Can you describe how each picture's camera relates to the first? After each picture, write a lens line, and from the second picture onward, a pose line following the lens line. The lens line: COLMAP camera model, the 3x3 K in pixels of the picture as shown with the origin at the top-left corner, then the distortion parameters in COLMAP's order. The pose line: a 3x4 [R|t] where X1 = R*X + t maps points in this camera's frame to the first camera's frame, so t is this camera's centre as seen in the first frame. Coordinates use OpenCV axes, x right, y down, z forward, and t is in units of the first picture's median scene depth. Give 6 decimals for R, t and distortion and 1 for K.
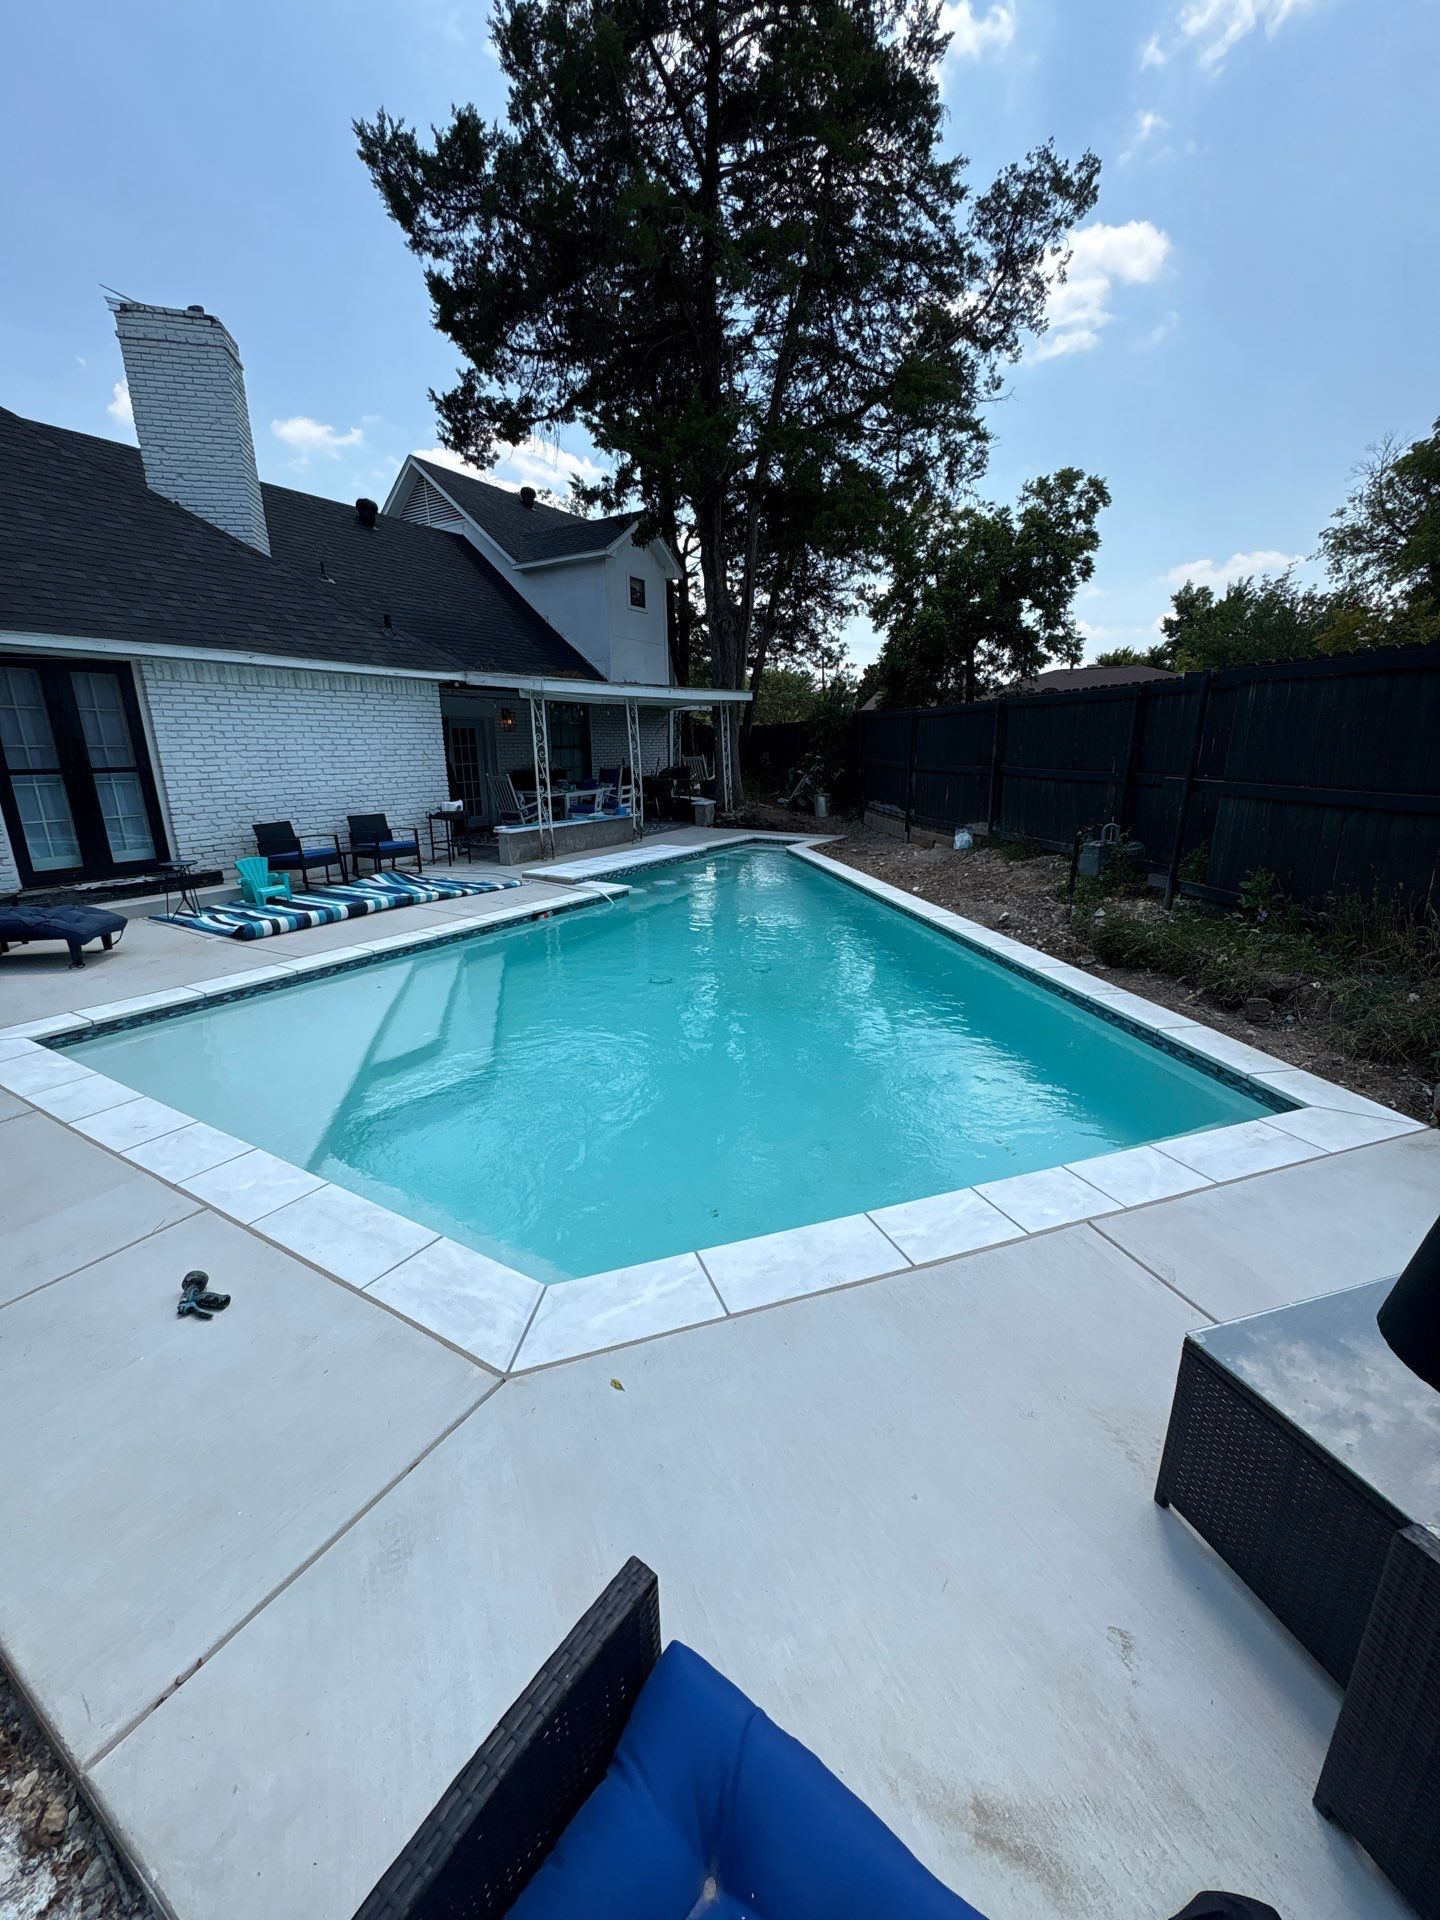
lens RADIAL K [[768.1, 0, 720.0], [0, 768.1, 960.0], [0, 0, 1]] dist [-0.000260, -0.000007]
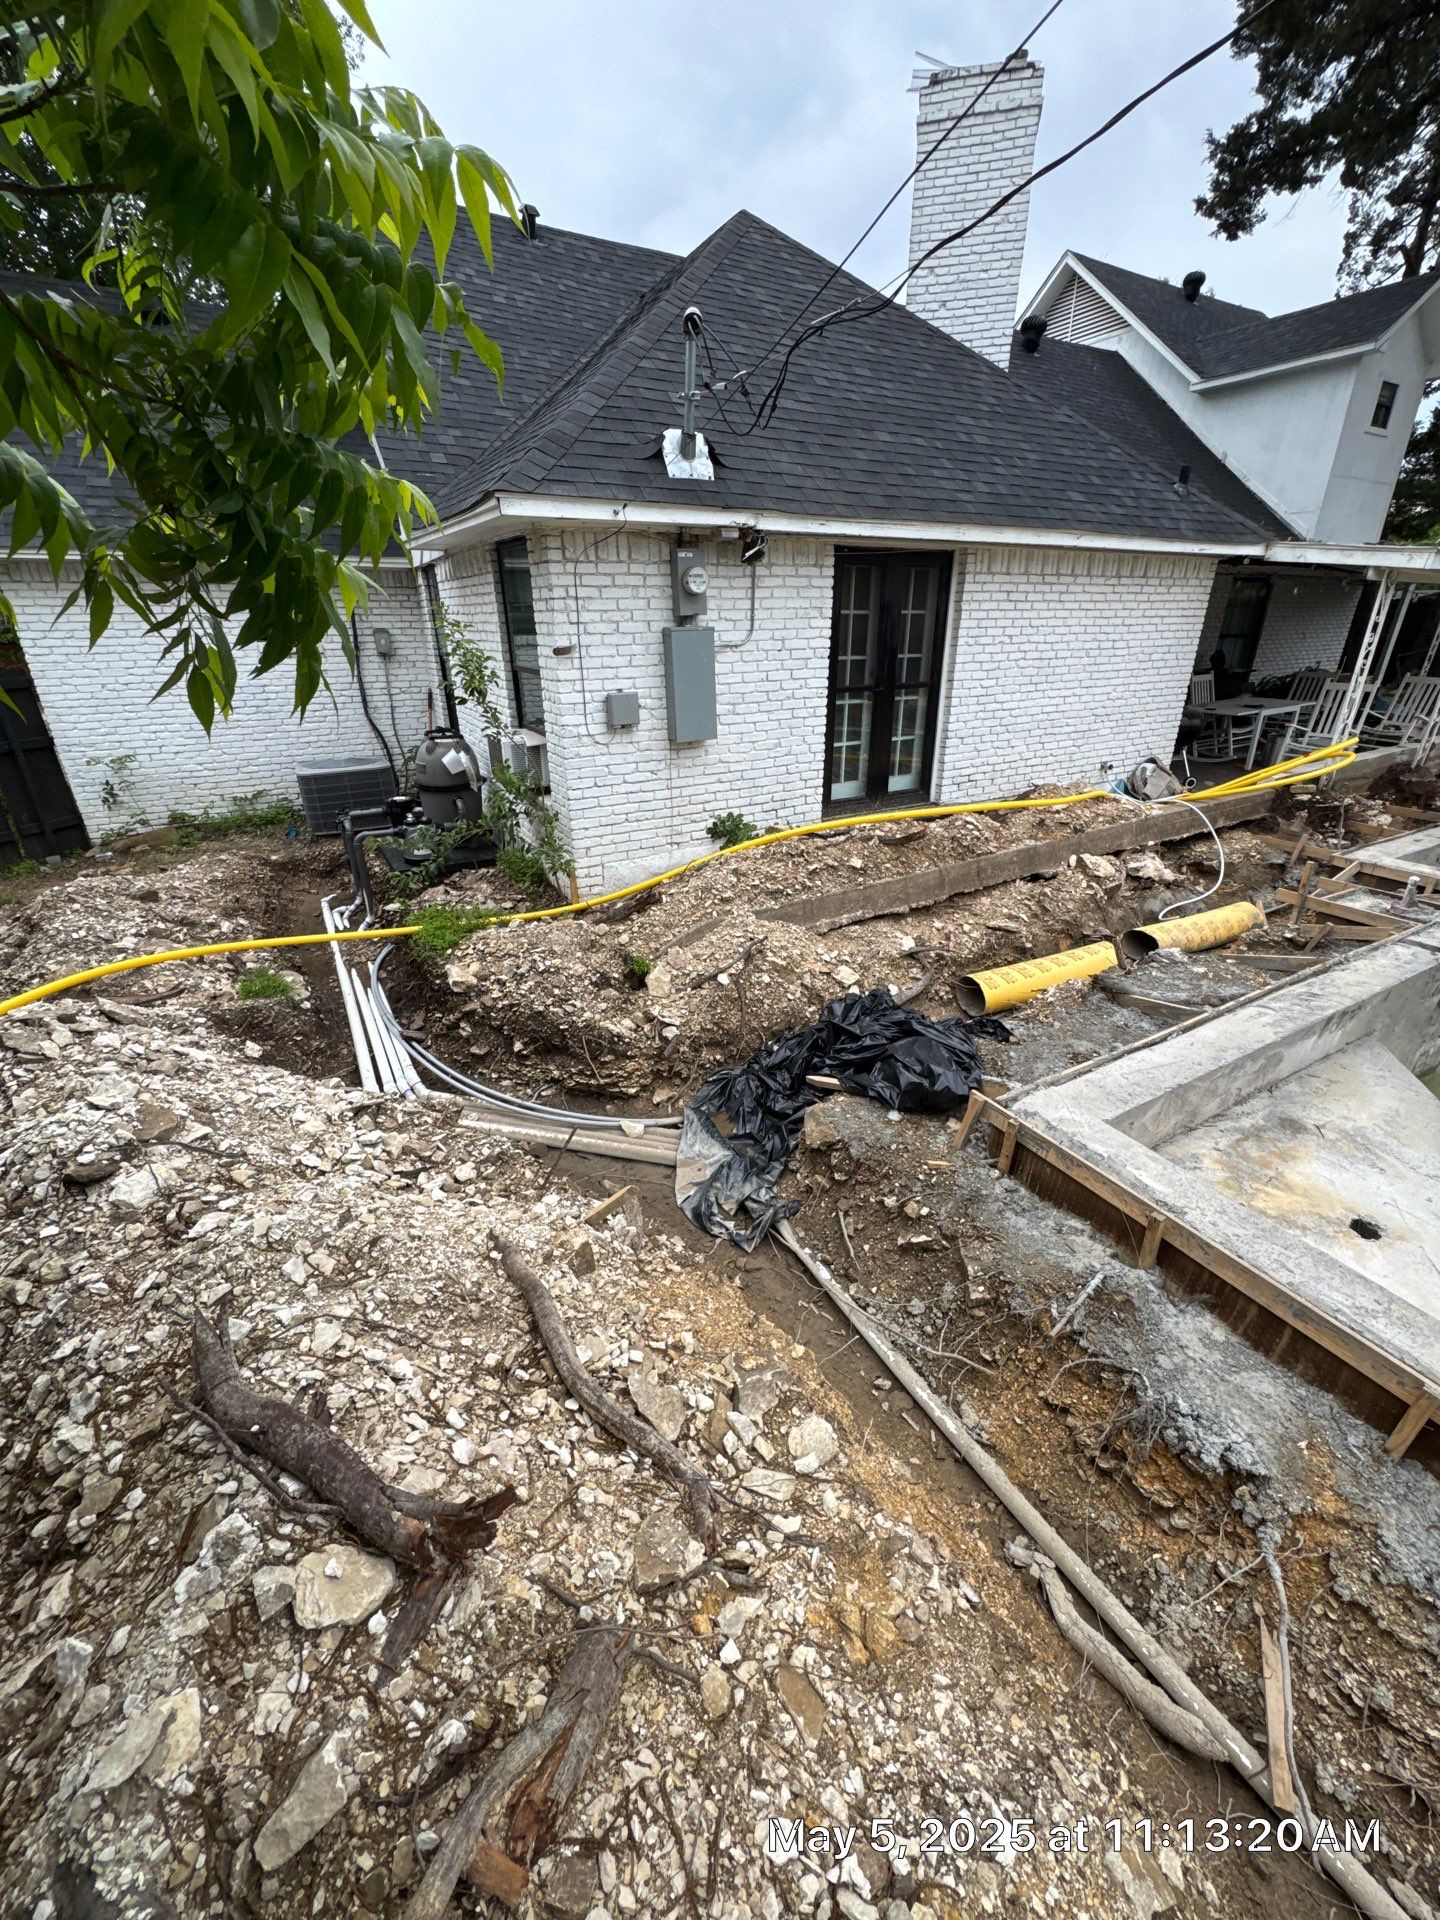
lens RADIAL K [[748.4, 0, 720.0], [0, 748.4, 960.0], [0, 0, 1]] dist [0.001319, 0.000665]
pose [[0.878541, 0.200780, -0.433421, -0.352229], [-0.127740, 0.973077, 0.191843, -0.050543], [0.460270, -0.113177, 0.880536, 0.072754]]
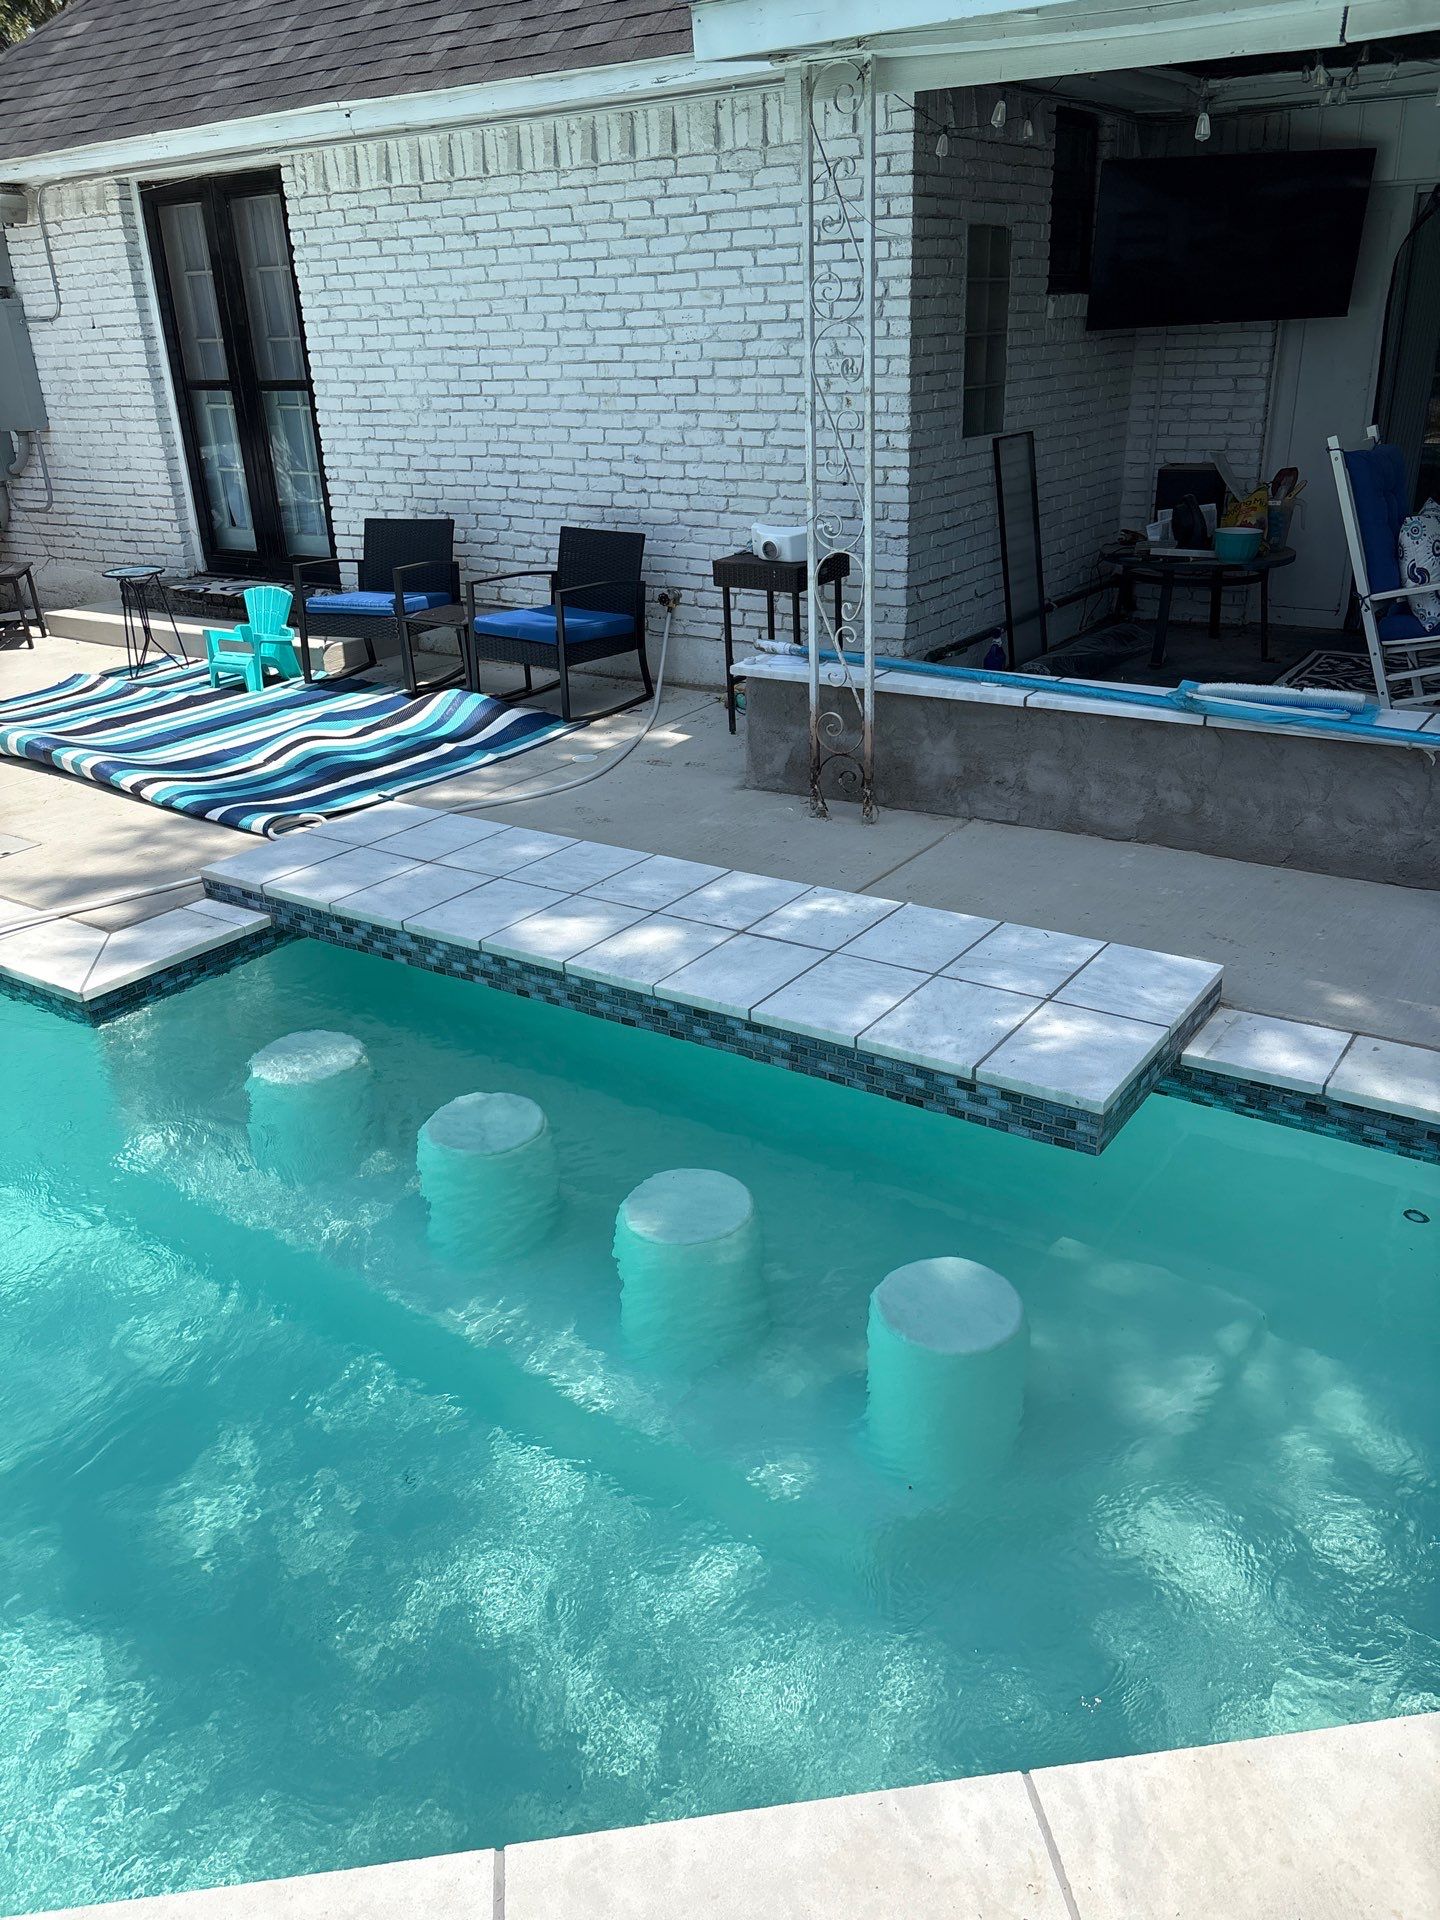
lens RADIAL K [[1440.6, 0, 720.0], [0, 1440.6, 960.0], [0, 0, 1]] dist [0.011443, 0.005262]
pose [[-0.051199, 0.409481, -0.910881, 0.201748], [-0.236907, 0.881064, 0.409393, -0.246905], [0.970182, 0.236754, 0.051899, 0.867566]]
